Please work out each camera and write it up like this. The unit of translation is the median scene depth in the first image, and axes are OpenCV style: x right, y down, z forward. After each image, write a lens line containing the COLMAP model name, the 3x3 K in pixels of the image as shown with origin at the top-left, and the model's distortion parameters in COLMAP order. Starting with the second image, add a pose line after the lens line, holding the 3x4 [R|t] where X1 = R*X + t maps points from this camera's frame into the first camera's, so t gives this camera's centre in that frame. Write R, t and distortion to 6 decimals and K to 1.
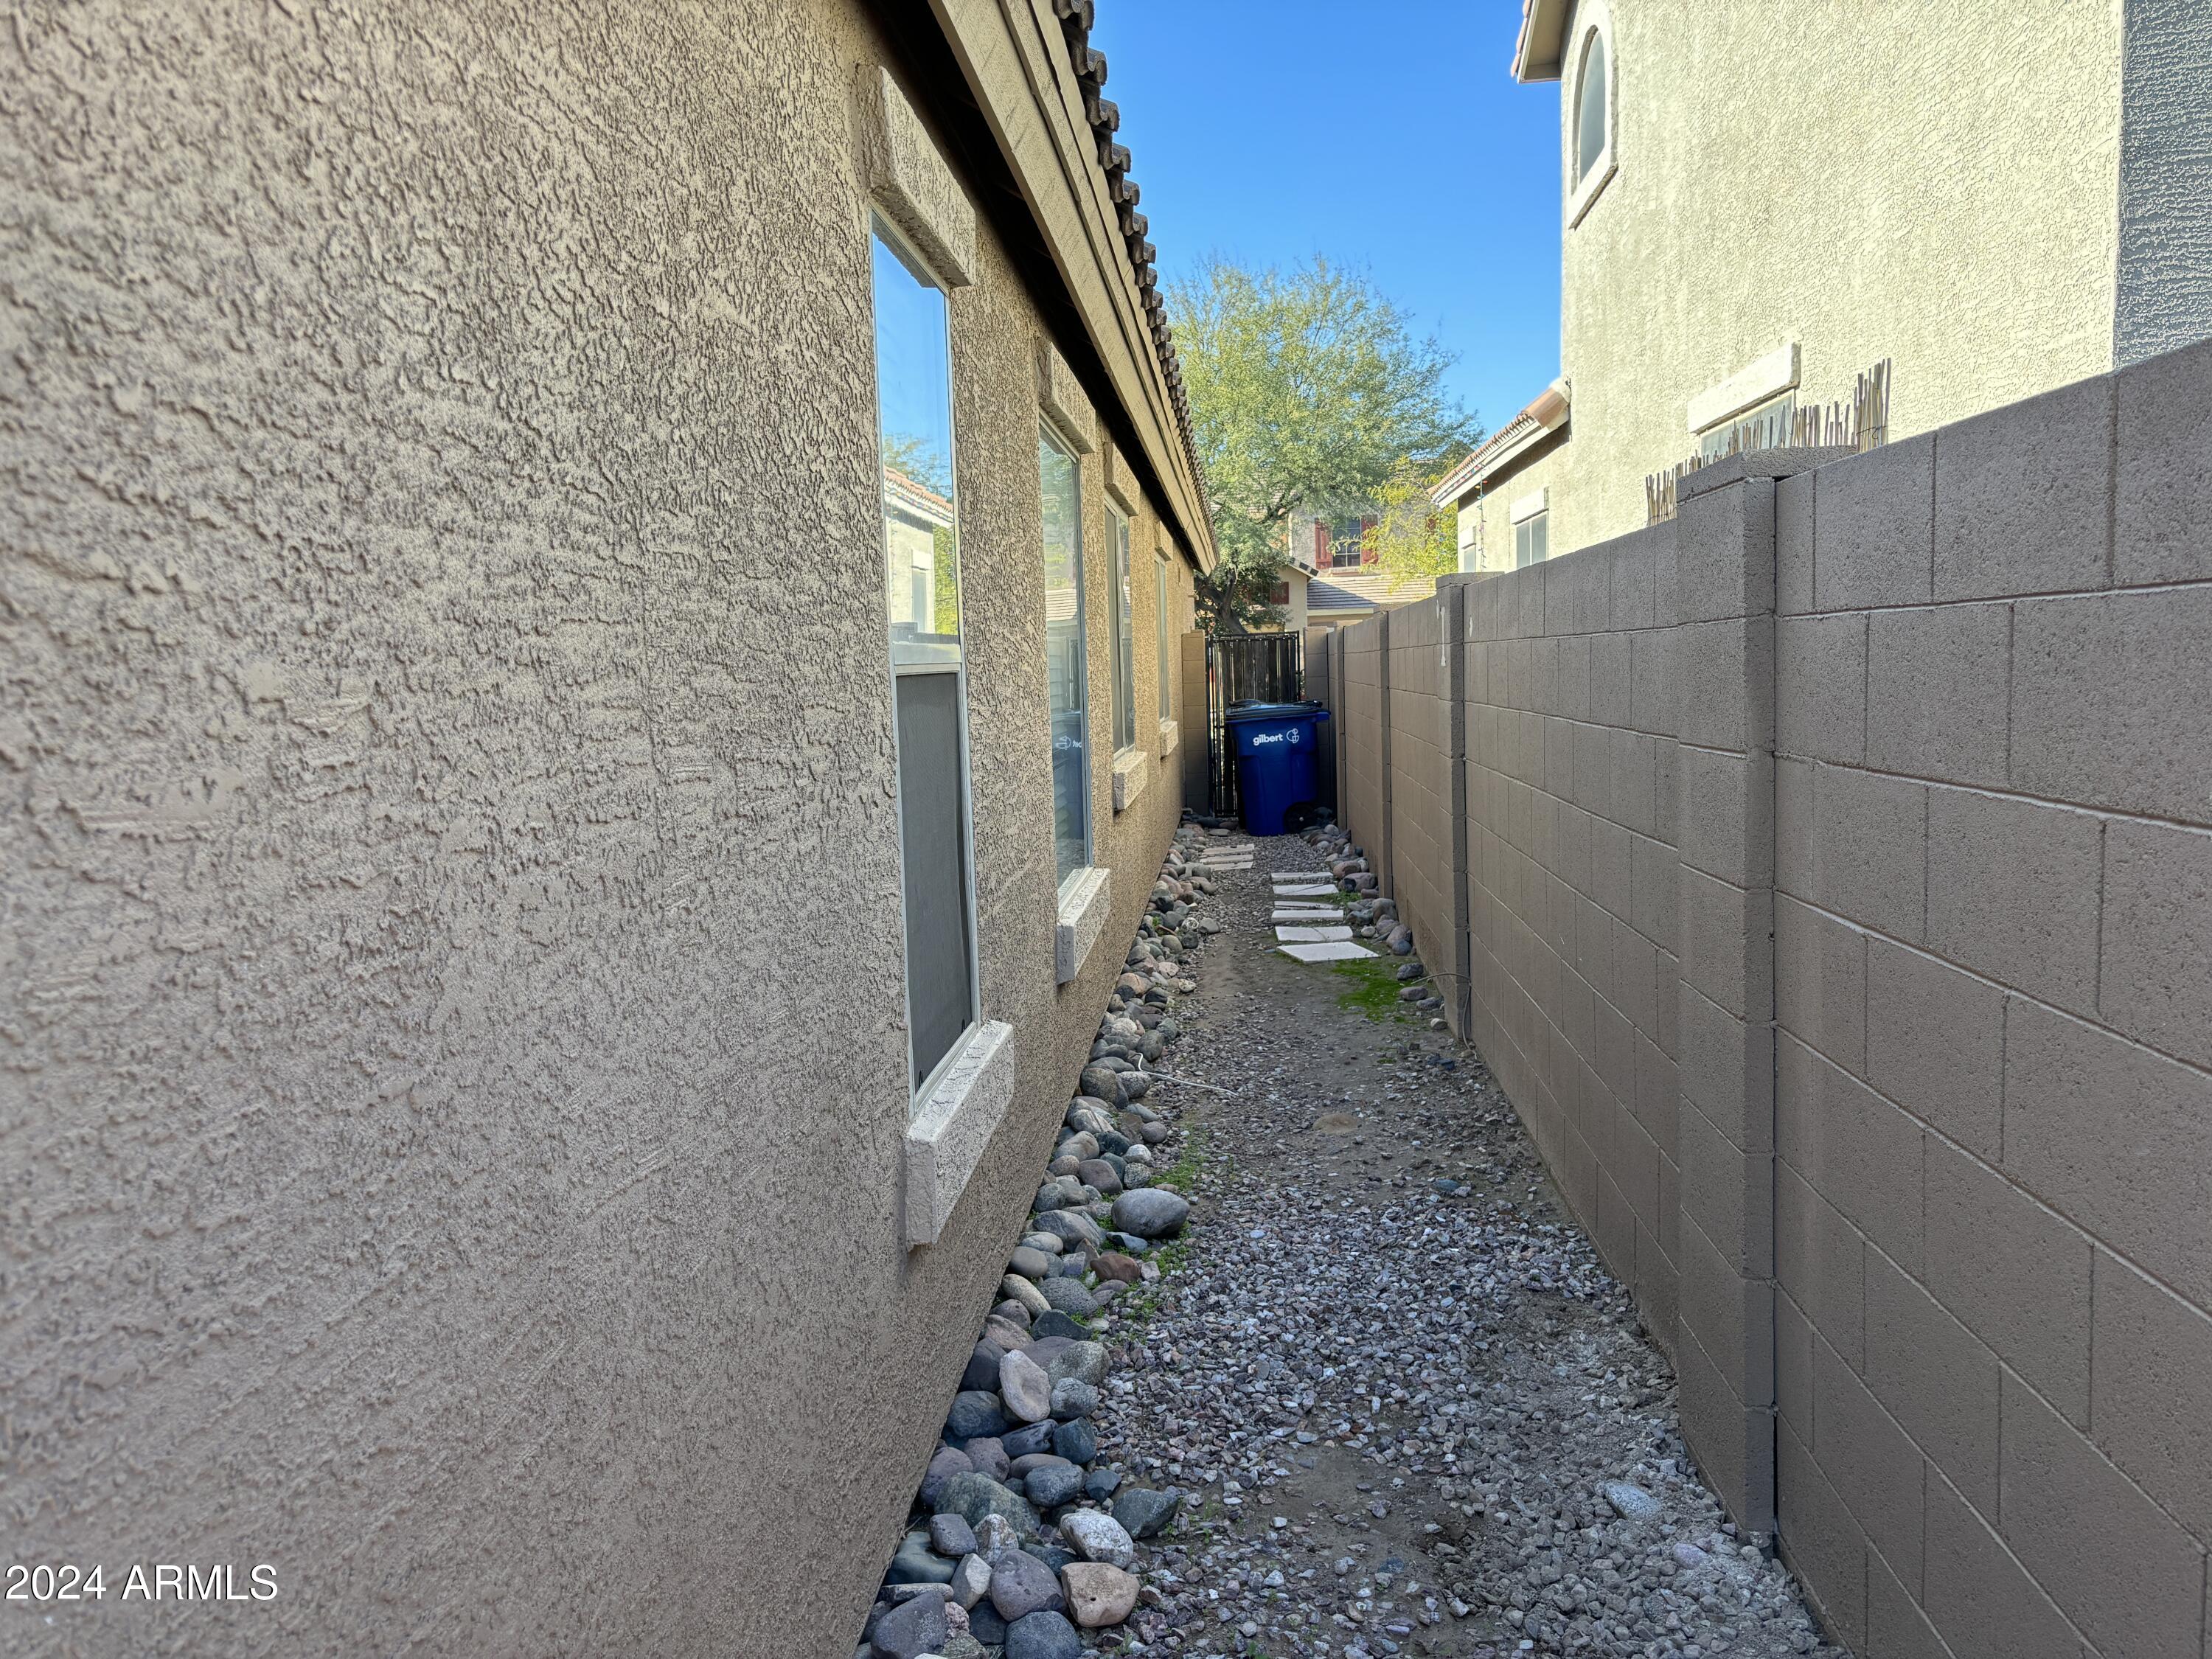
lens RADIAL K [[1674.7, 0, 1106.0], [0, 1674.7, 829.5], [0, 0, 1]] dist [0.003243, 0.000974]
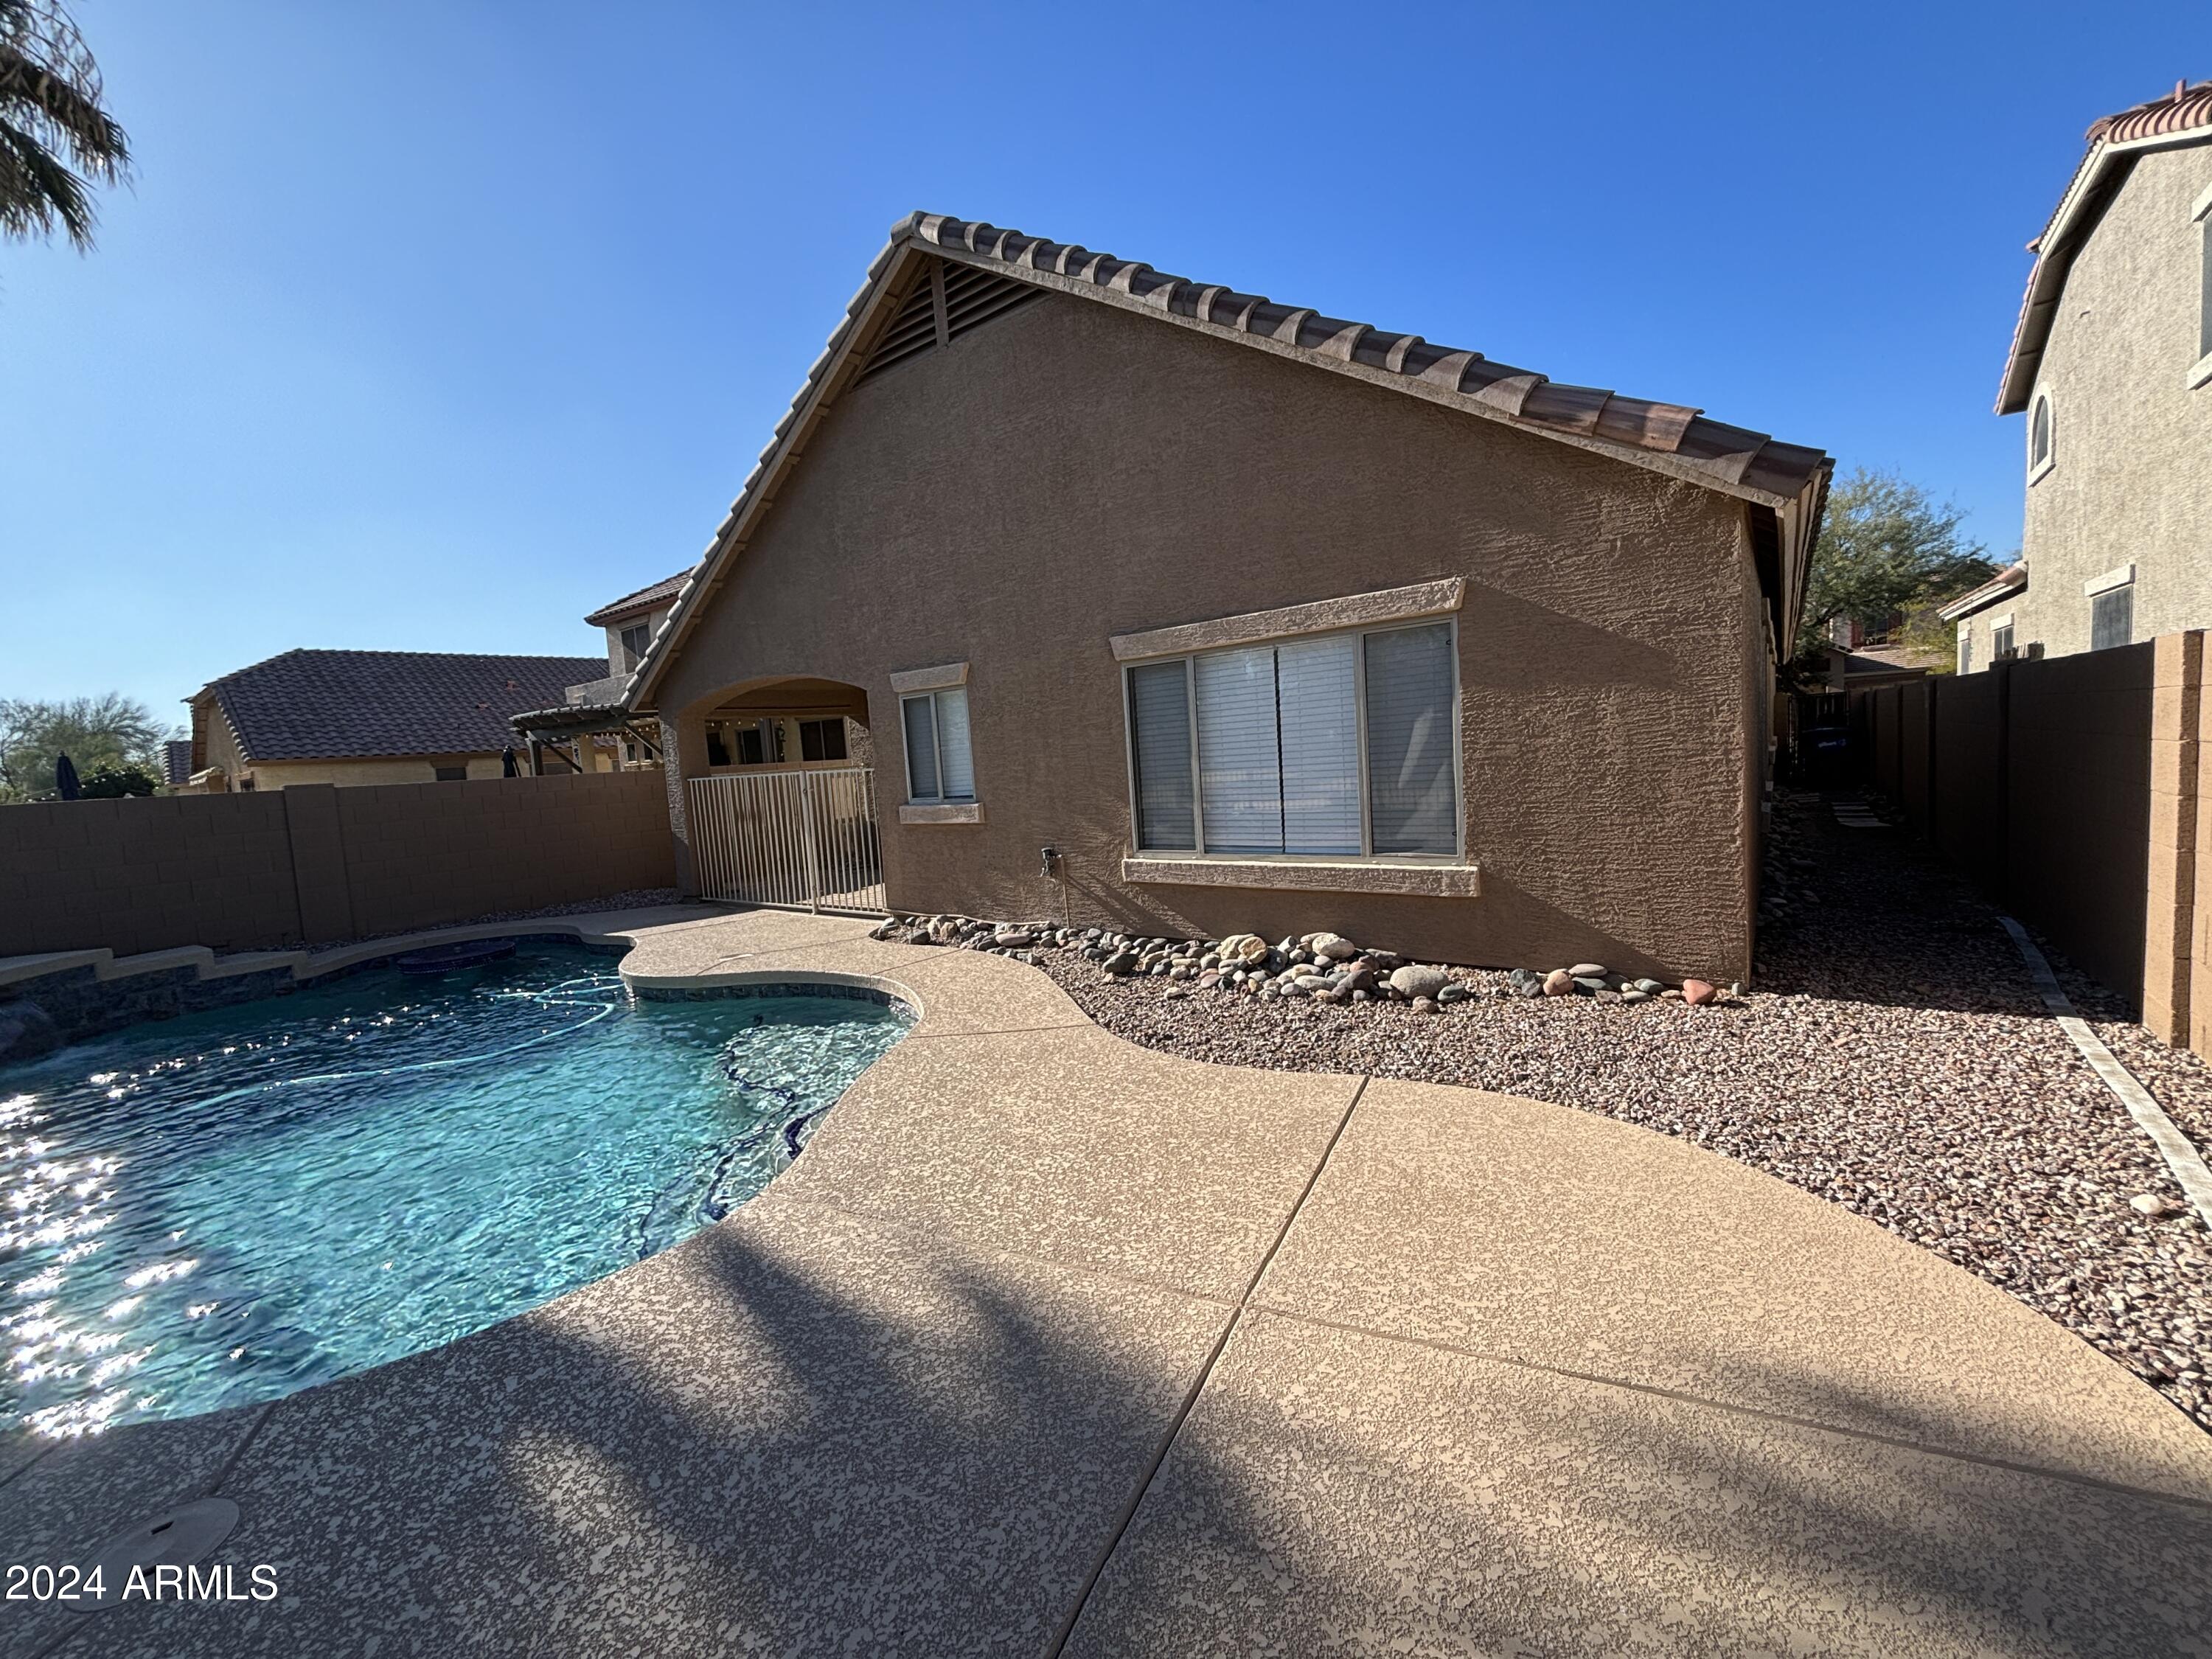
lens RADIAL K [[871.4, 0, 1106.0], [0, 871.4, 829.5], [0, 0, 1]] dist [-0.000295, 0.000103]
pose [[0.838643, 0.019762, -0.544323, -0.048377], [-0.008881, 0.999705, 0.022613, 0.026648], [0.544610, -0.014130, 0.838571, -0.307116]]
